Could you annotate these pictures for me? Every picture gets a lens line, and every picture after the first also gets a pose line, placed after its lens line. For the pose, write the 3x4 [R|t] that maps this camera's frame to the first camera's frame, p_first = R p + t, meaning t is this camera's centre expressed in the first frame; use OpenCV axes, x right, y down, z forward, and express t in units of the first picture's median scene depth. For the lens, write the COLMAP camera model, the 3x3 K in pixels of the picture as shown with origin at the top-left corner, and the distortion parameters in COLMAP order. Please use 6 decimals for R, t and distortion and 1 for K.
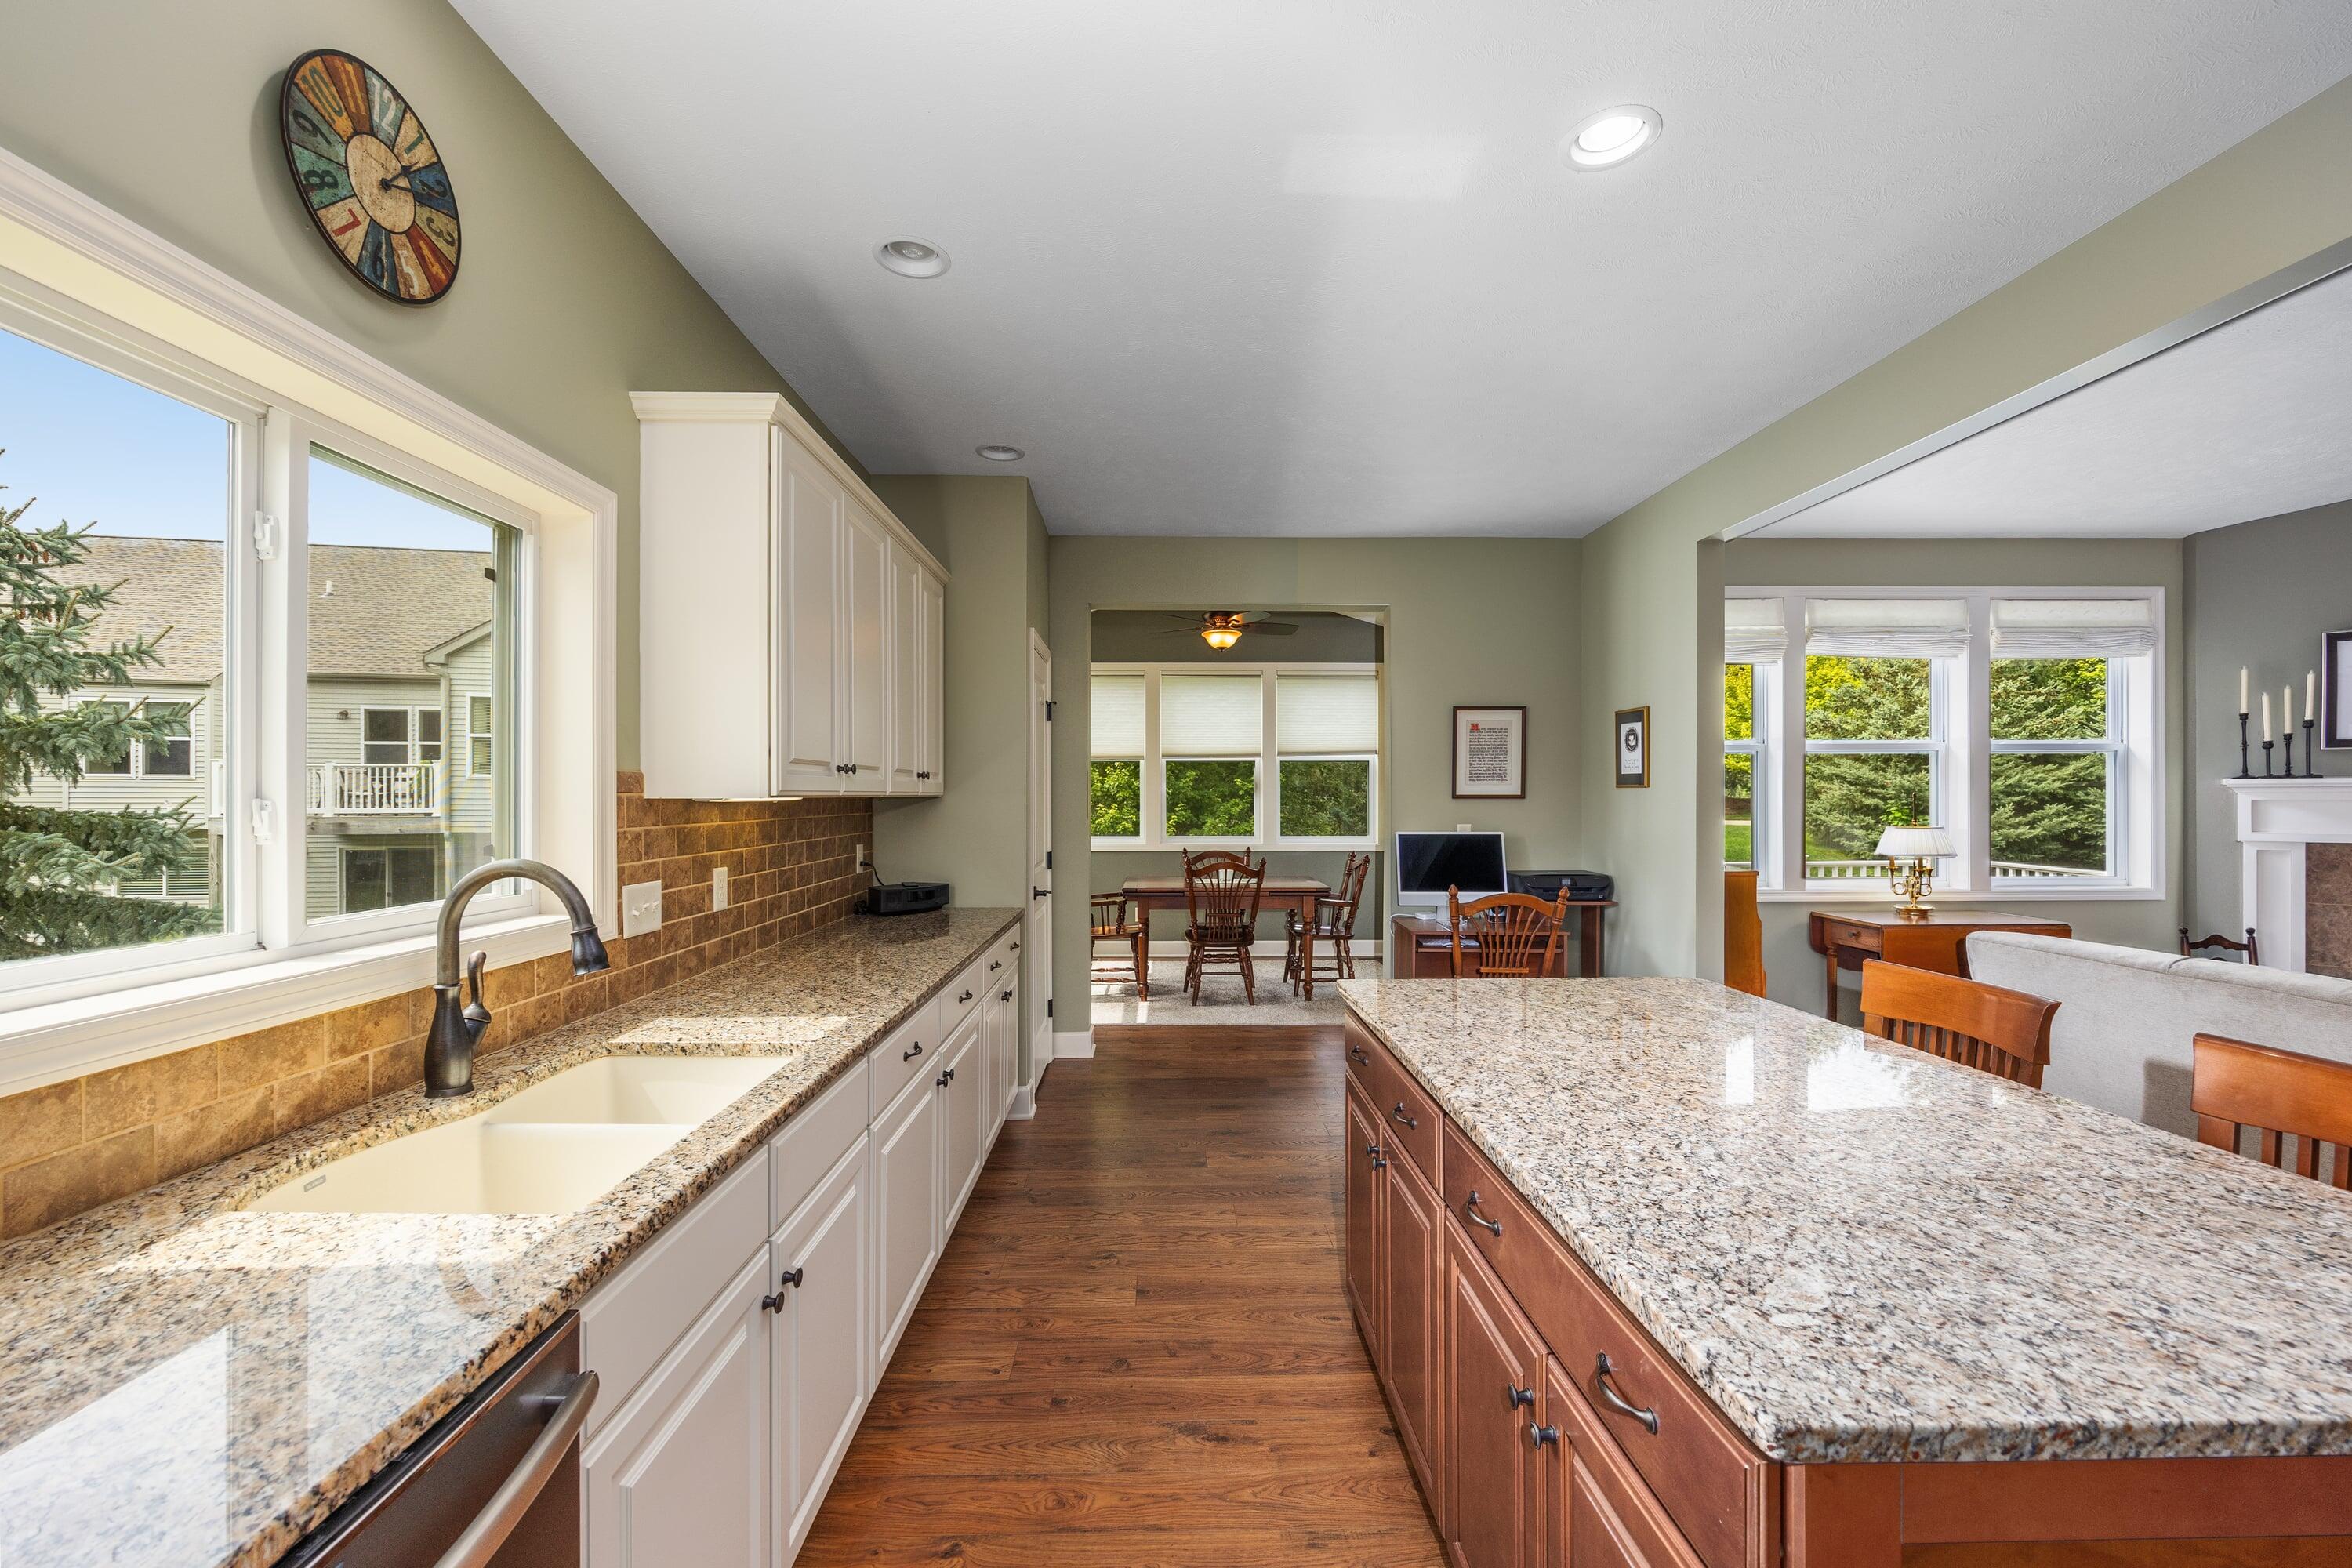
lens RADIAL K [[942.7, 0, 1166.2], [0, 942.7, 793.8], [0, 0, 1]] dist [-0.002122, -0.000324]
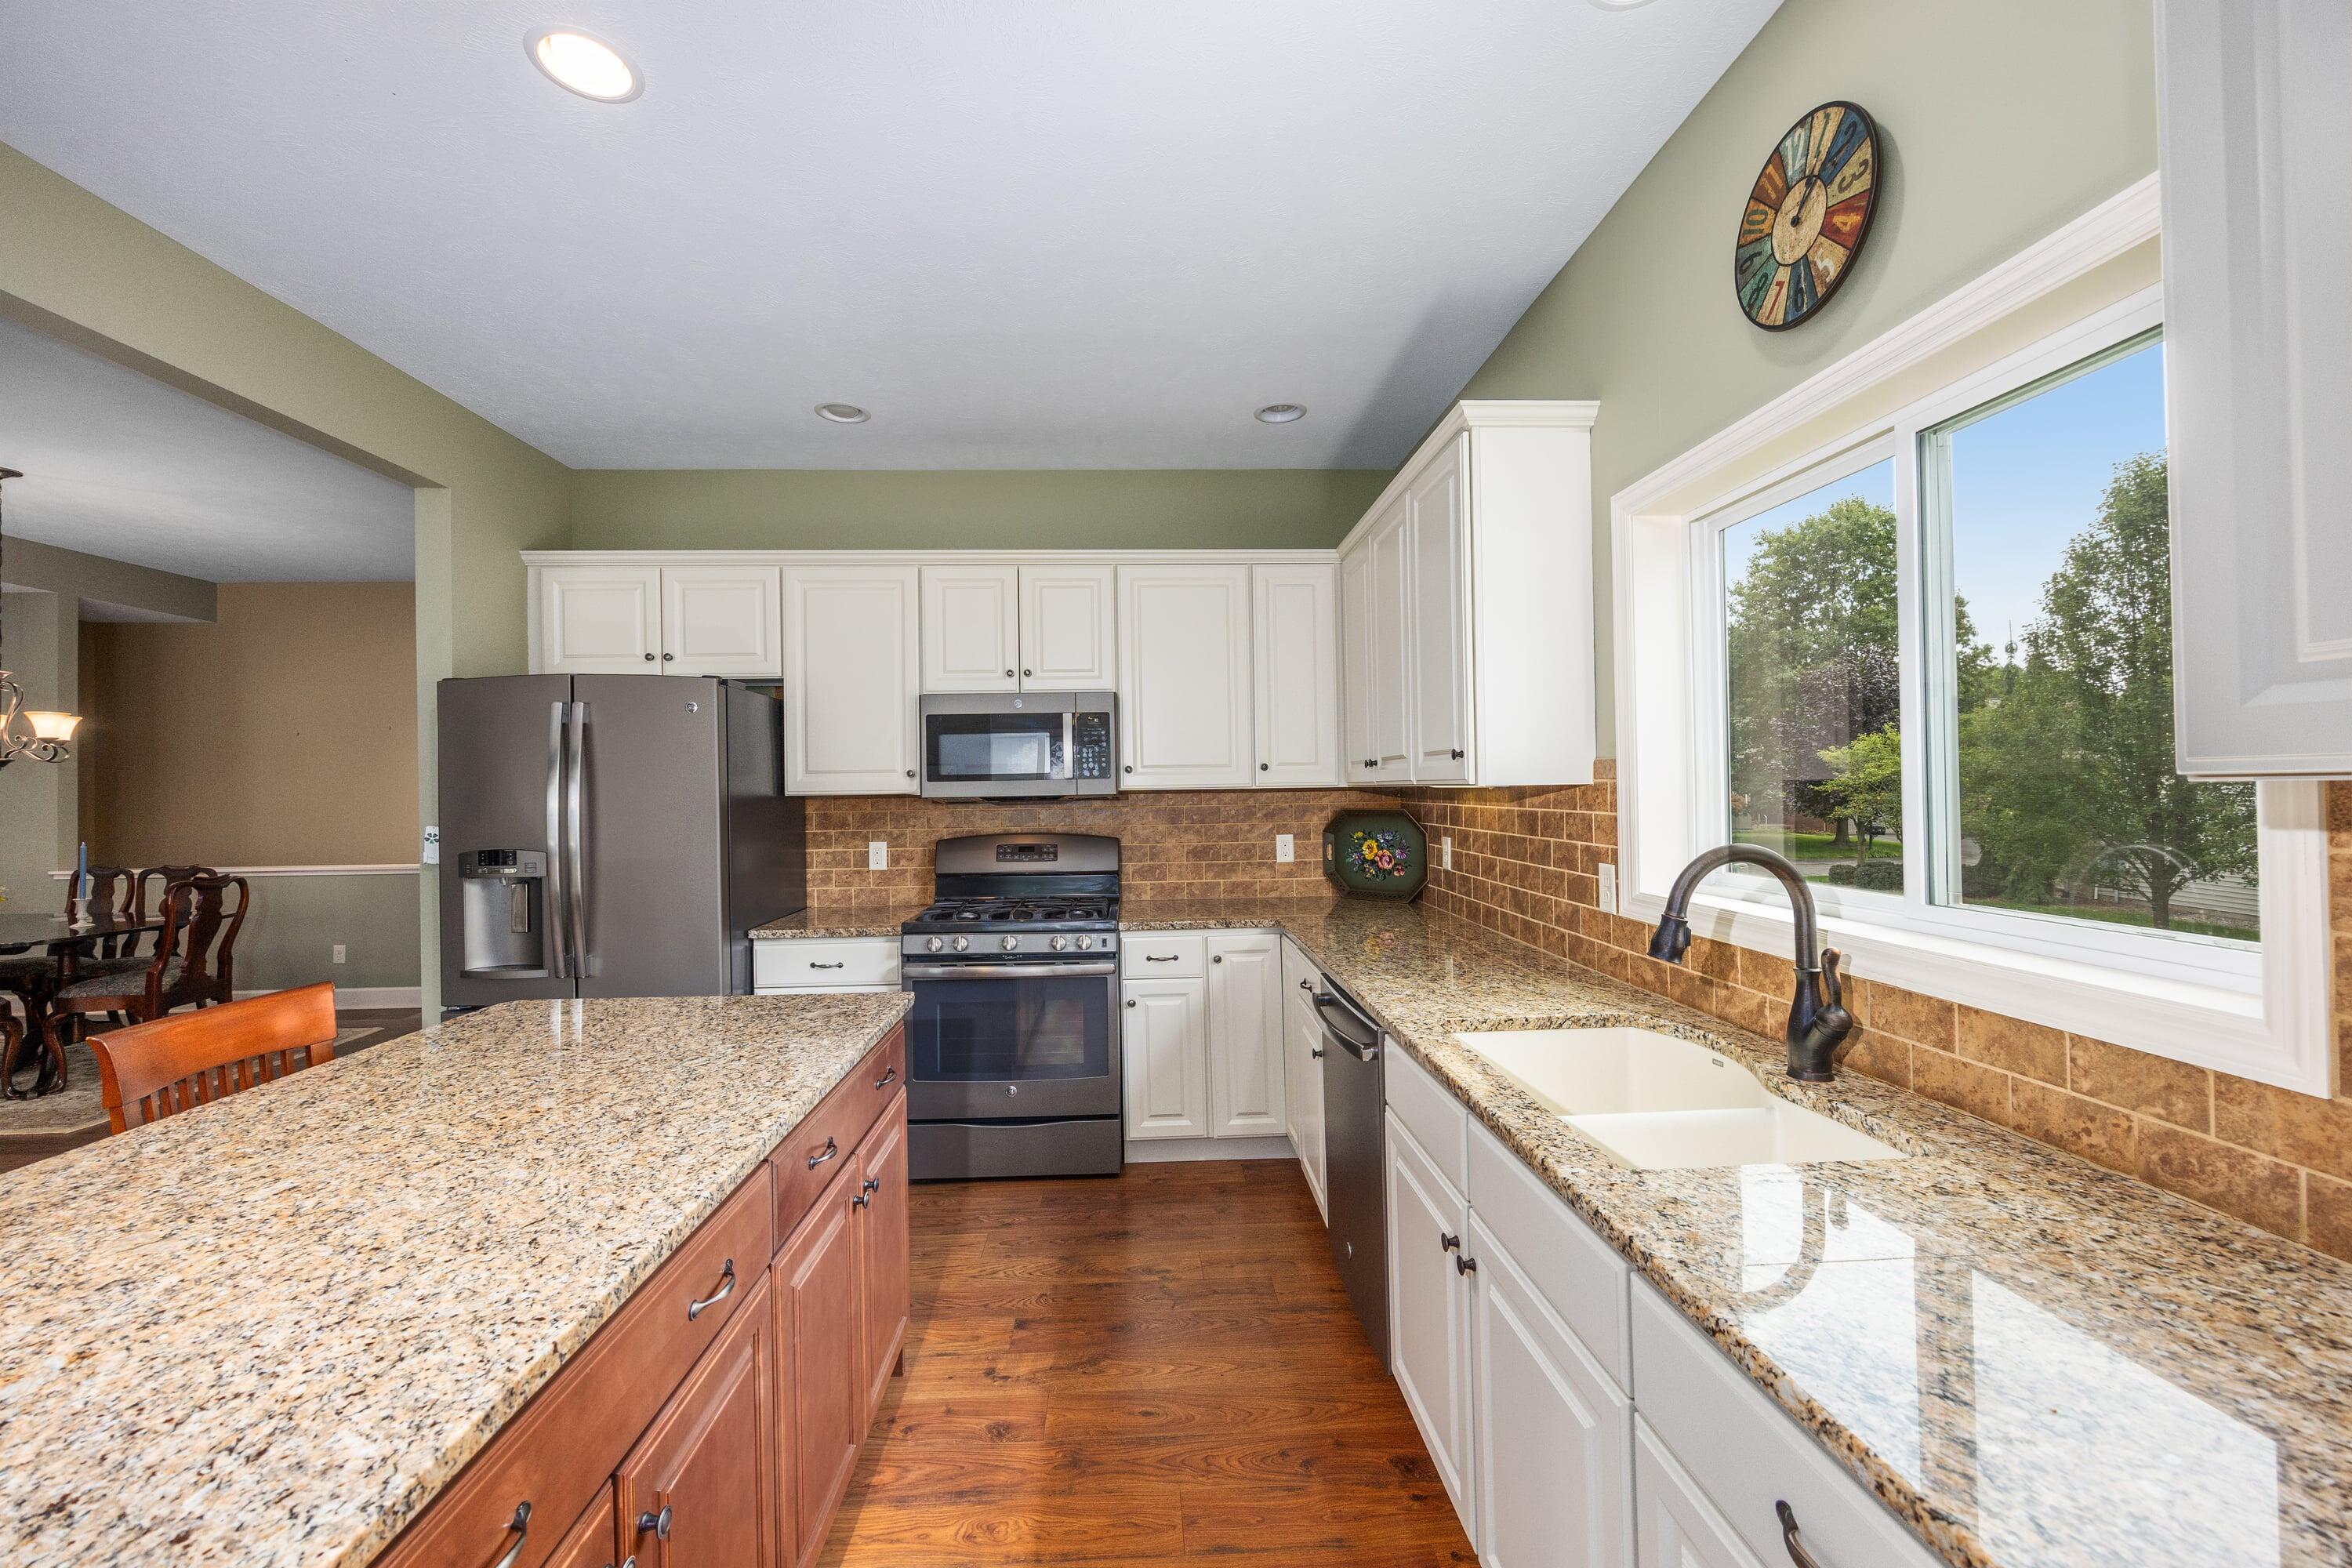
lens RADIAL K [[936.2, 0, 1172.6], [0, 936.2, 774.4], [0, 0, 1]] dist [-0.000933, -0.000349]
pose [[-0.999264, 0.014931, -0.035339, -0.056347], [0.015562, 0.999723, -0.017651, 0.003321], [0.035066, -0.018188, -0.999219, 1.984161]]
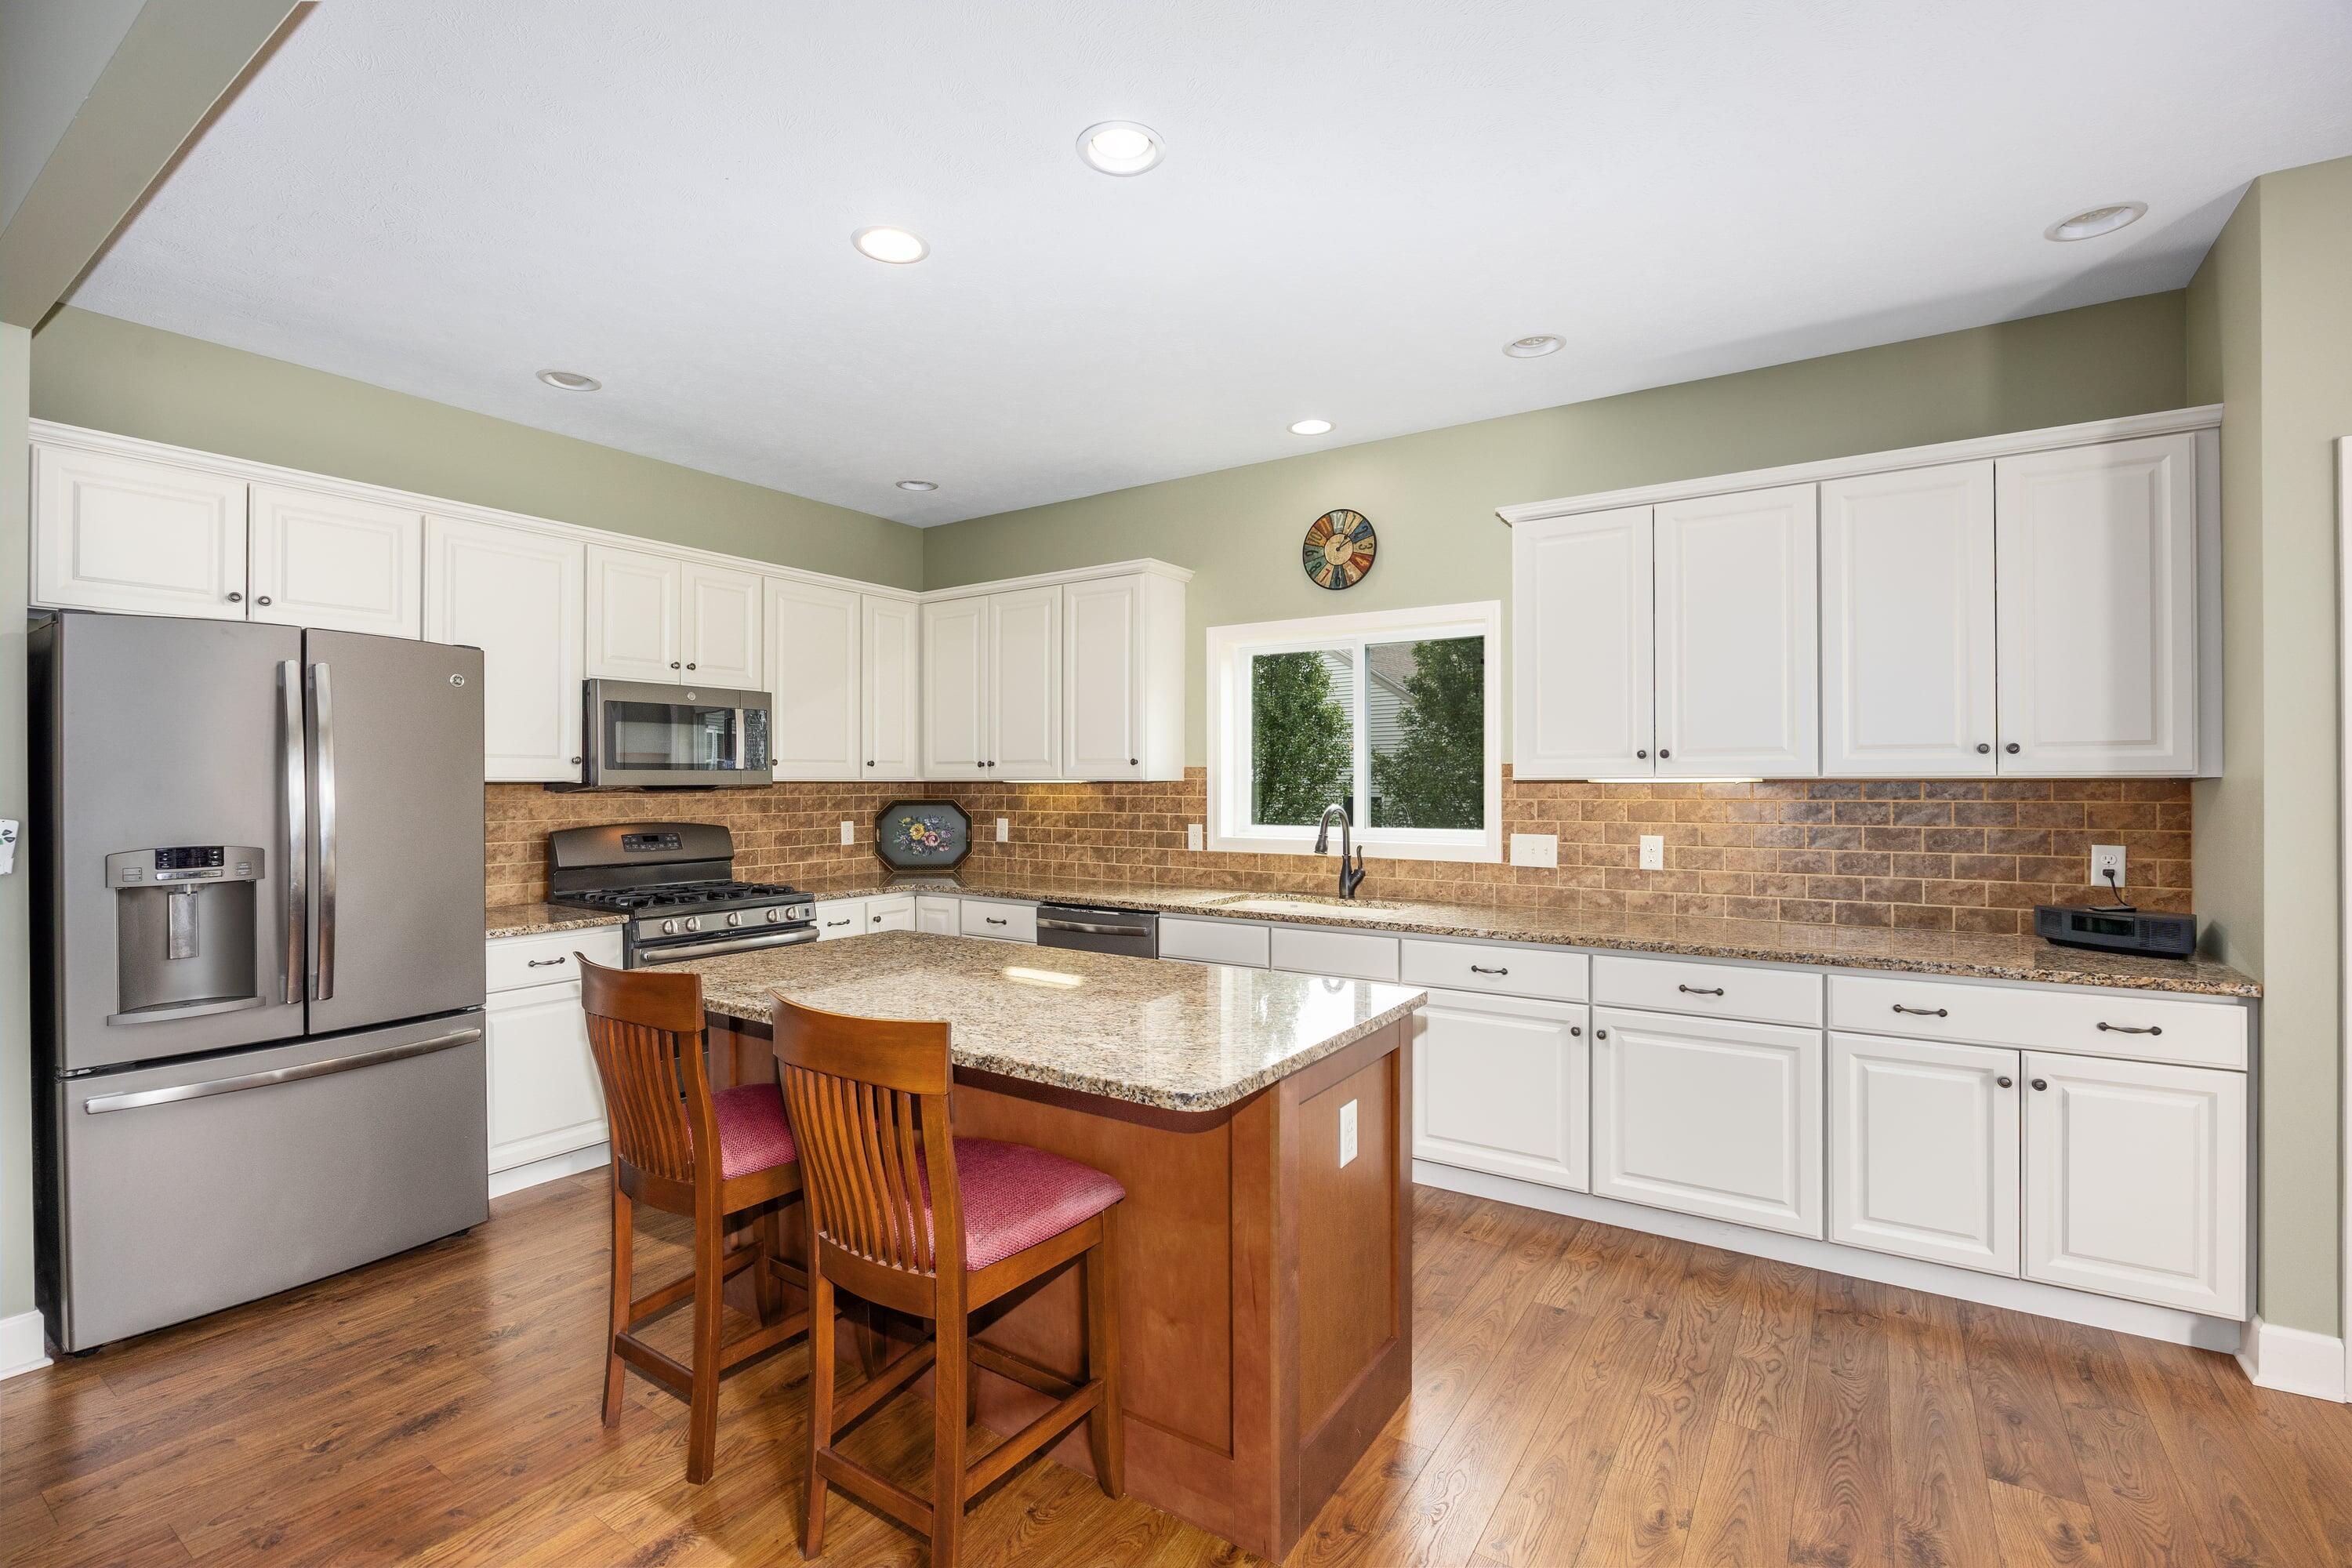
lens RADIAL K [[1063.8, 0, 1176.0], [0, 1063.8, 784.0], [0, 0, 1]] dist [-0.000876, -0.000035]
pose [[-0.564128, 0.002405, -0.825684, 1.844310], [0.003575, 0.999994, 0.000470, 0.010389], [0.825679, -0.002686, -0.564133, 2.238417]]
